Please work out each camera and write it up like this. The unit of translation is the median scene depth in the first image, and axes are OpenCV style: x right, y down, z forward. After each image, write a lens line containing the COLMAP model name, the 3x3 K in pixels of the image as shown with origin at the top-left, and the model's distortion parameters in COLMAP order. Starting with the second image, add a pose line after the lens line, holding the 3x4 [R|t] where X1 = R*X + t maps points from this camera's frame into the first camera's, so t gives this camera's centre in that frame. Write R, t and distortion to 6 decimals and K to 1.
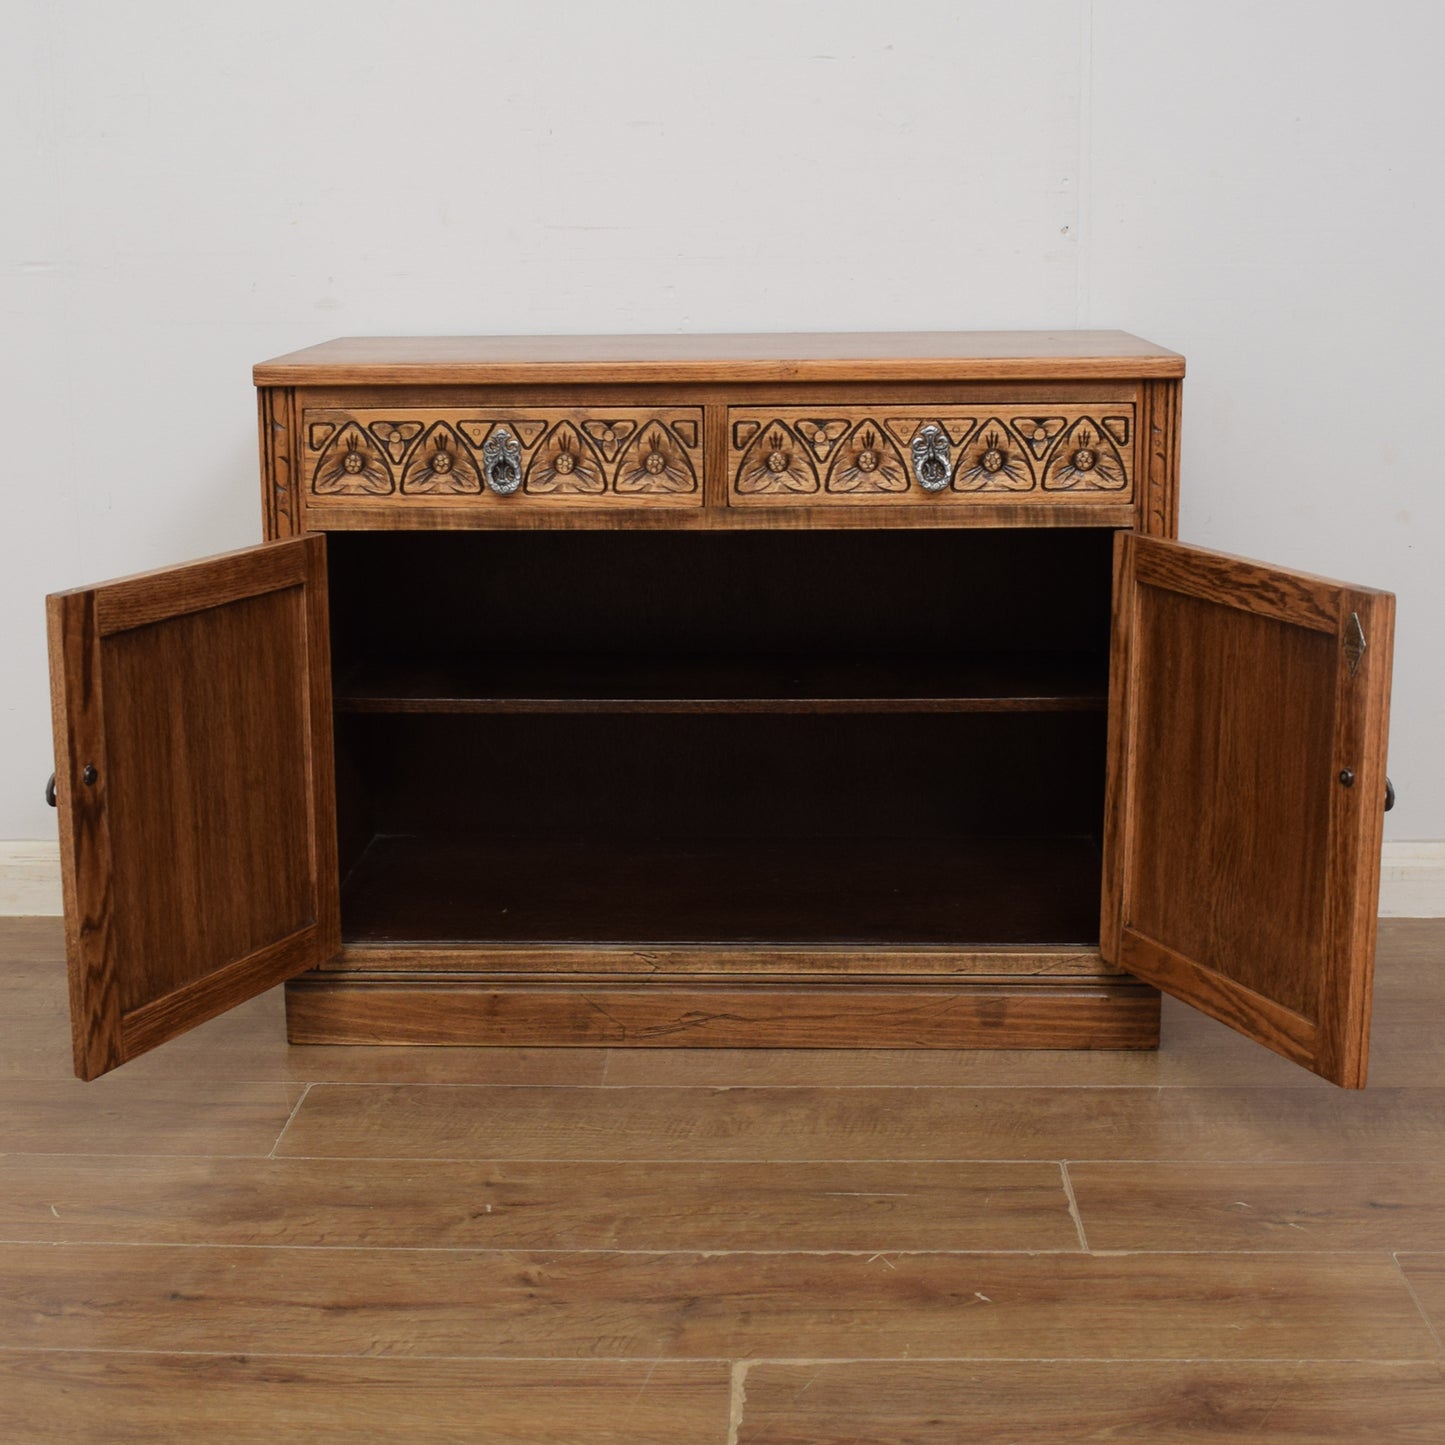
lens RADIAL K [[2343.8, 0, 655.5], [0, 2343.8, 739.9], [0, 0, 1]] dist [-0.091645, 0.000000]
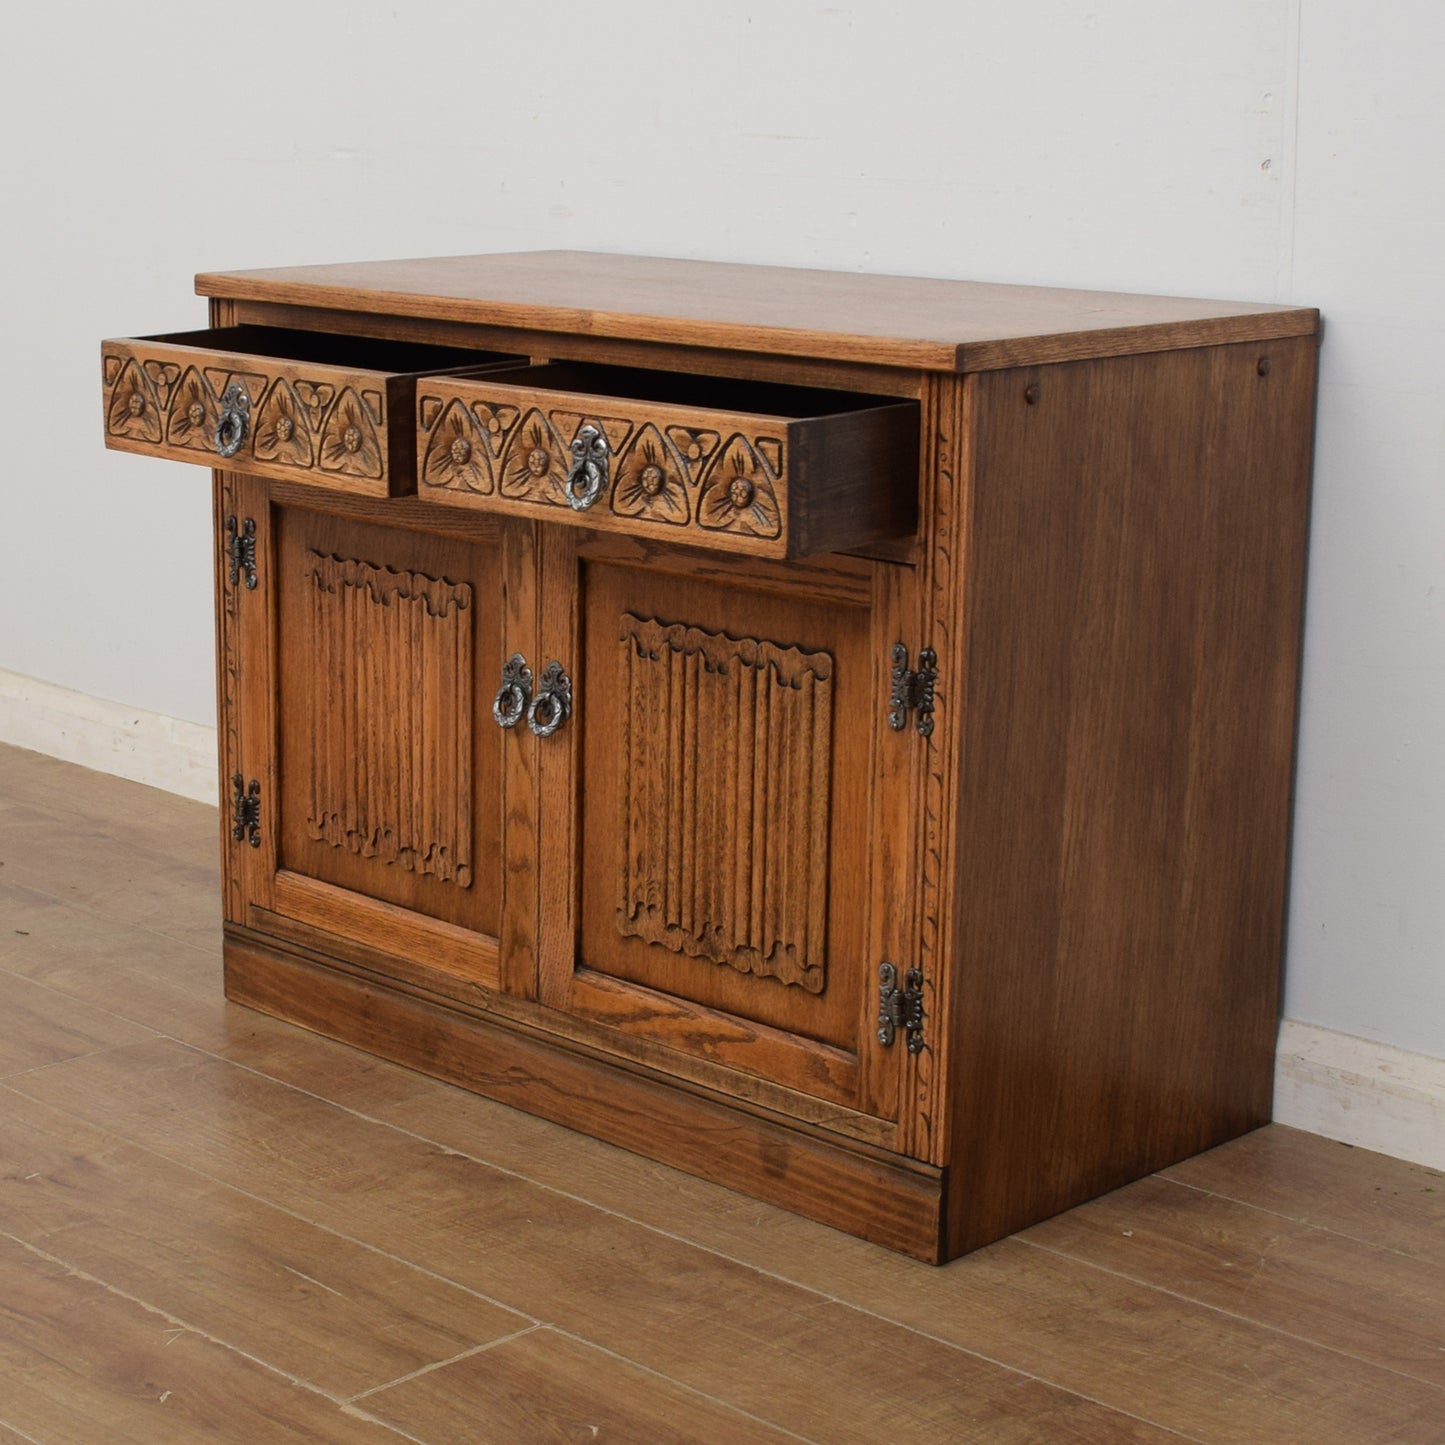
lens RADIAL K [[2946.4, 0, 585.2], [0, 2946.4, 754.1], [0, 0, 1]] dist [-0.094851, 0.000000]
pose [[0.734383, 0.174233, -0.655992, 0.755155], [-0.164611, 0.983356, 0.076899, -0.086175], [0.658472, 0.051510, 0.750840, 0.219847]]
